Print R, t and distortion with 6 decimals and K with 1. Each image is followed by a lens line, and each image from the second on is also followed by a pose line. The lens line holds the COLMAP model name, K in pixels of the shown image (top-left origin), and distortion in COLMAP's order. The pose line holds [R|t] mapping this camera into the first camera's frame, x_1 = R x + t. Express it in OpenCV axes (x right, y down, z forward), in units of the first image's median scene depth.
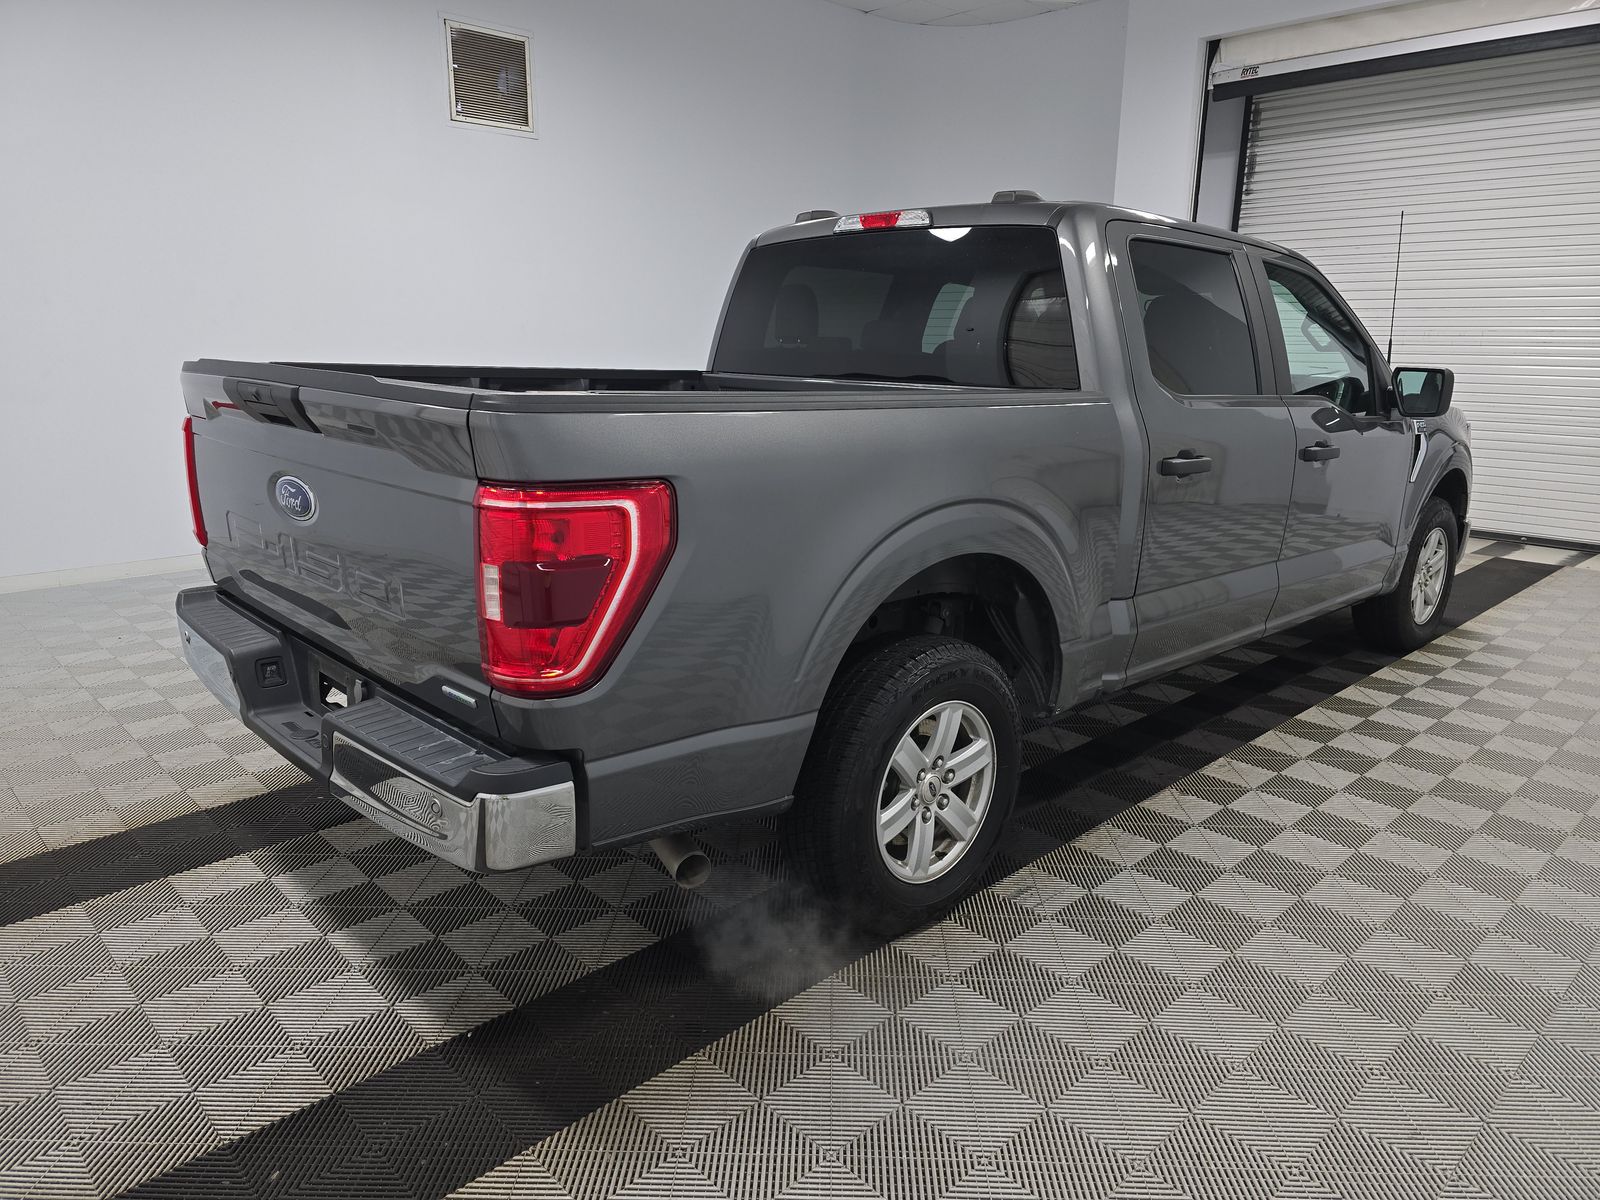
lens RADIAL K [[1073.6, 0, 800.0], [0, 1073.6, 600.0], [0, 0, 1]] dist [0.072462, -0.077623]
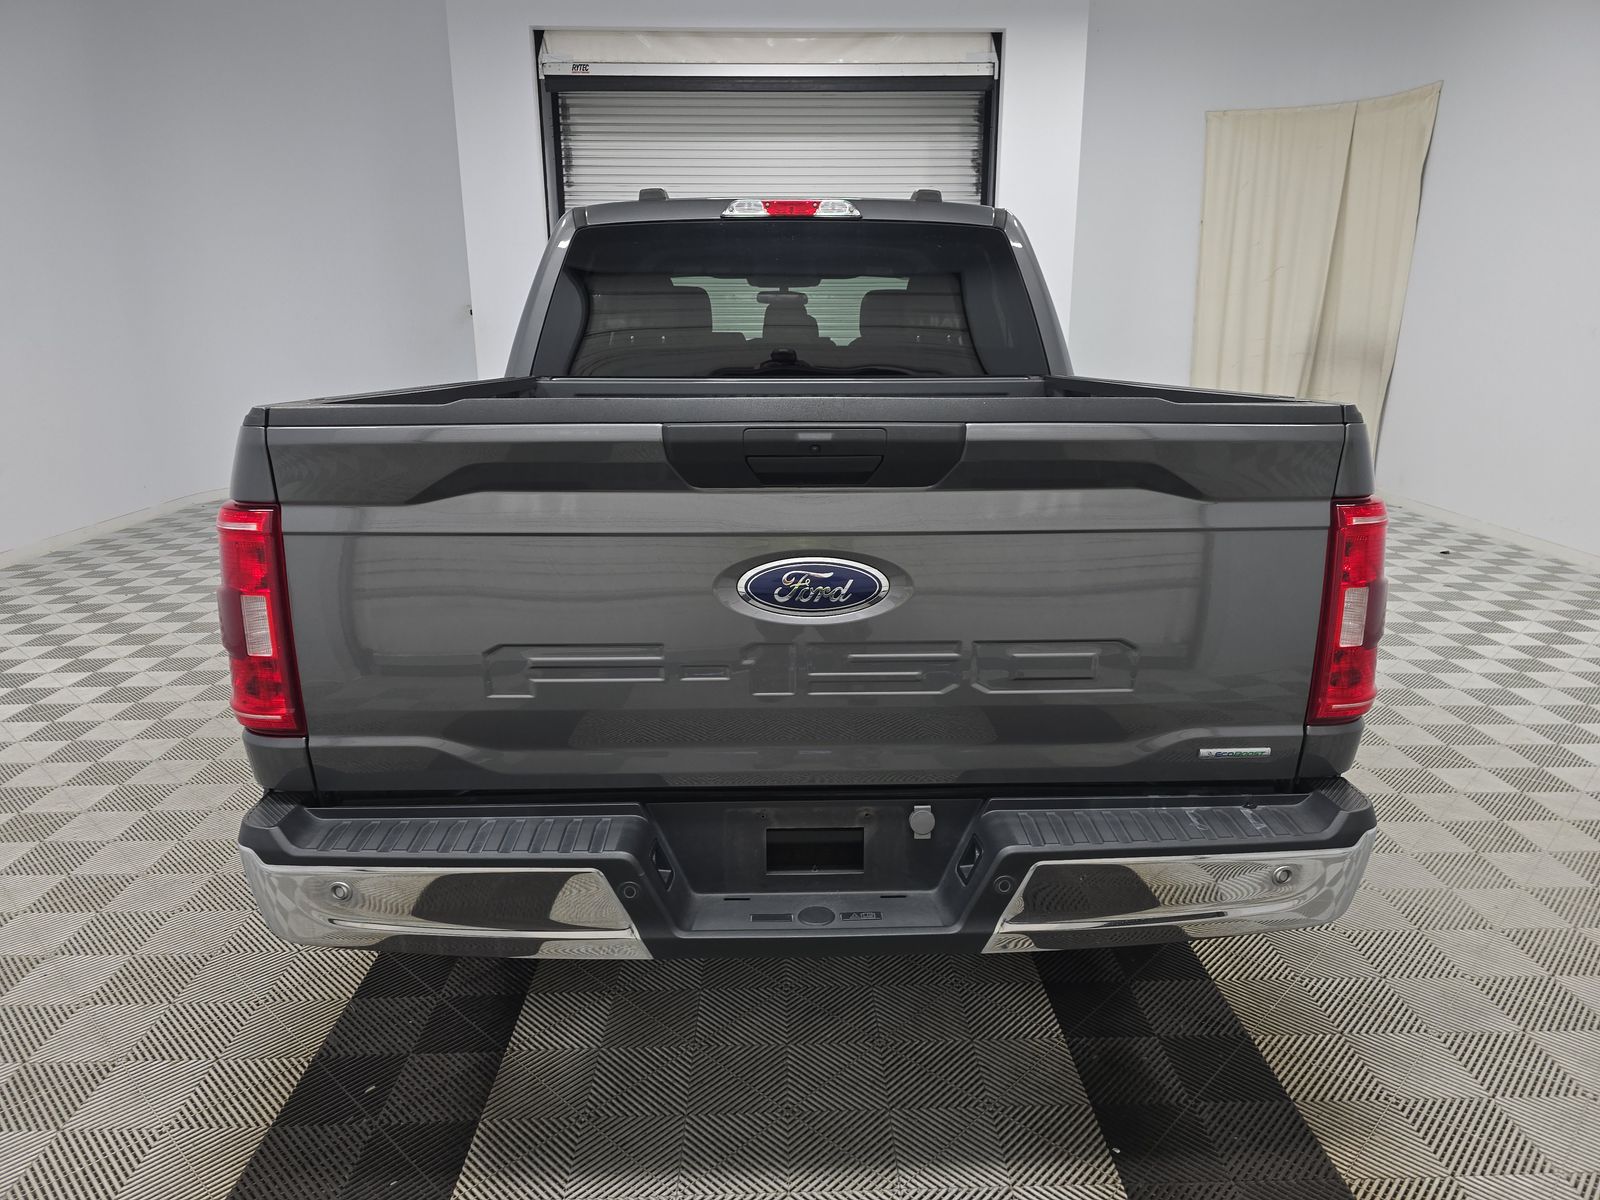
lens RADIAL K [[1073.6, 0, 800.0], [0, 1073.6, 600.0], [0, 0, 1]] dist [0.072462, -0.077623]
pose [[0.668061, -0.199865, 0.716762, -0.291096], [0.188070, 0.977331, 0.097232, -0.046500], [-0.719947, 0.069845, 0.690506, 0.159381]]
